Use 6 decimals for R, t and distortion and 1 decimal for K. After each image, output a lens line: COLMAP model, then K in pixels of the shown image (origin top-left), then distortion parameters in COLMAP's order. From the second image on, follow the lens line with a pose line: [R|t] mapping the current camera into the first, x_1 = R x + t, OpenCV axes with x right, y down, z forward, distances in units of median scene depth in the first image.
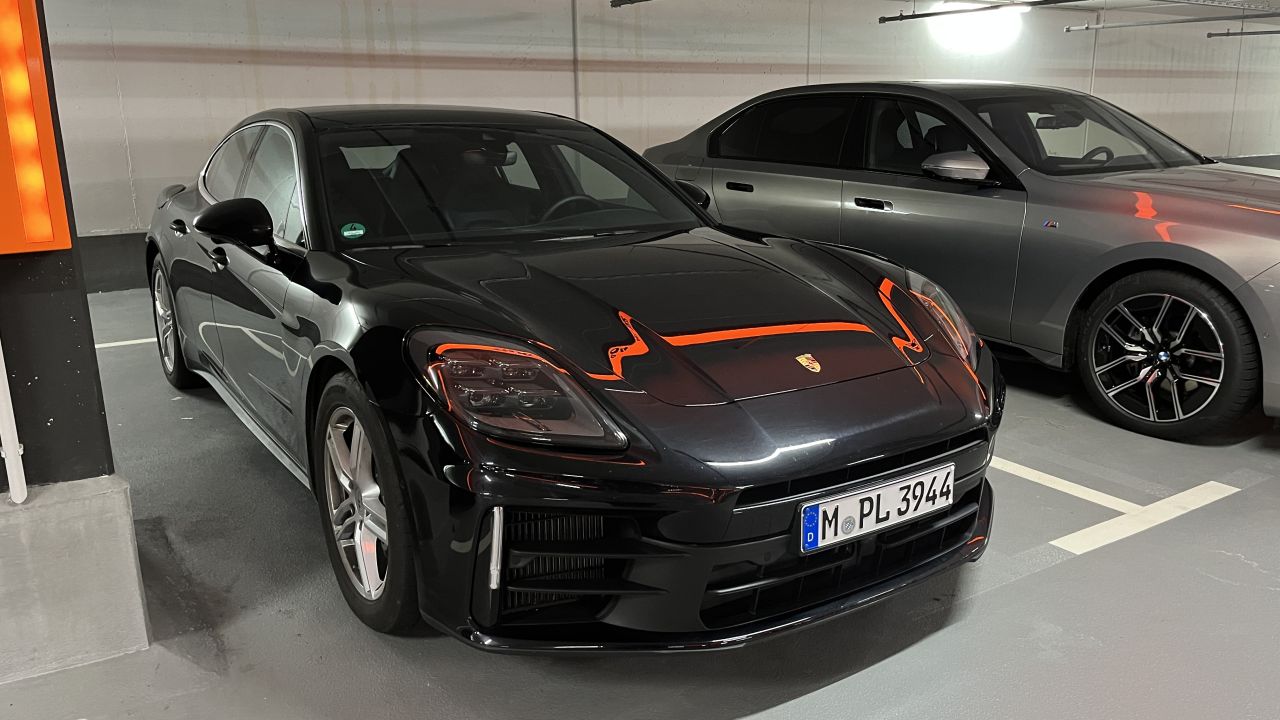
lens RADIAL K [[982.3, 0, 633.4], [0, 982.3, 361.6], [0, 0, 1]] dist [0.063513, -0.086588]
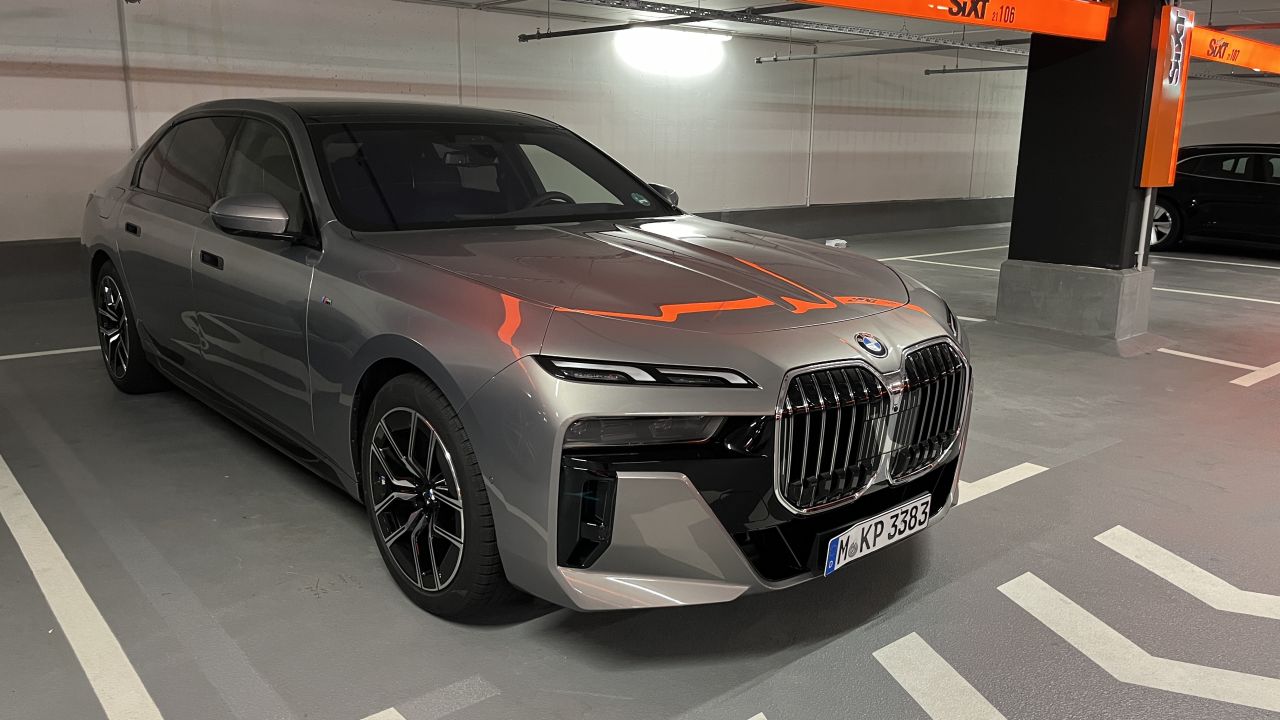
lens RADIAL K [[982.3, 0, 638.8], [0, 982.3, 369.0], [0, 0, 1]] dist [0.063513, -0.086588]
pose [[0.991410, -0.004743, 0.130705, 0.255083], [0.007339, 0.999785, -0.019387, -0.034466], [-0.130585, 0.020180, 0.991232, 0.127795]]
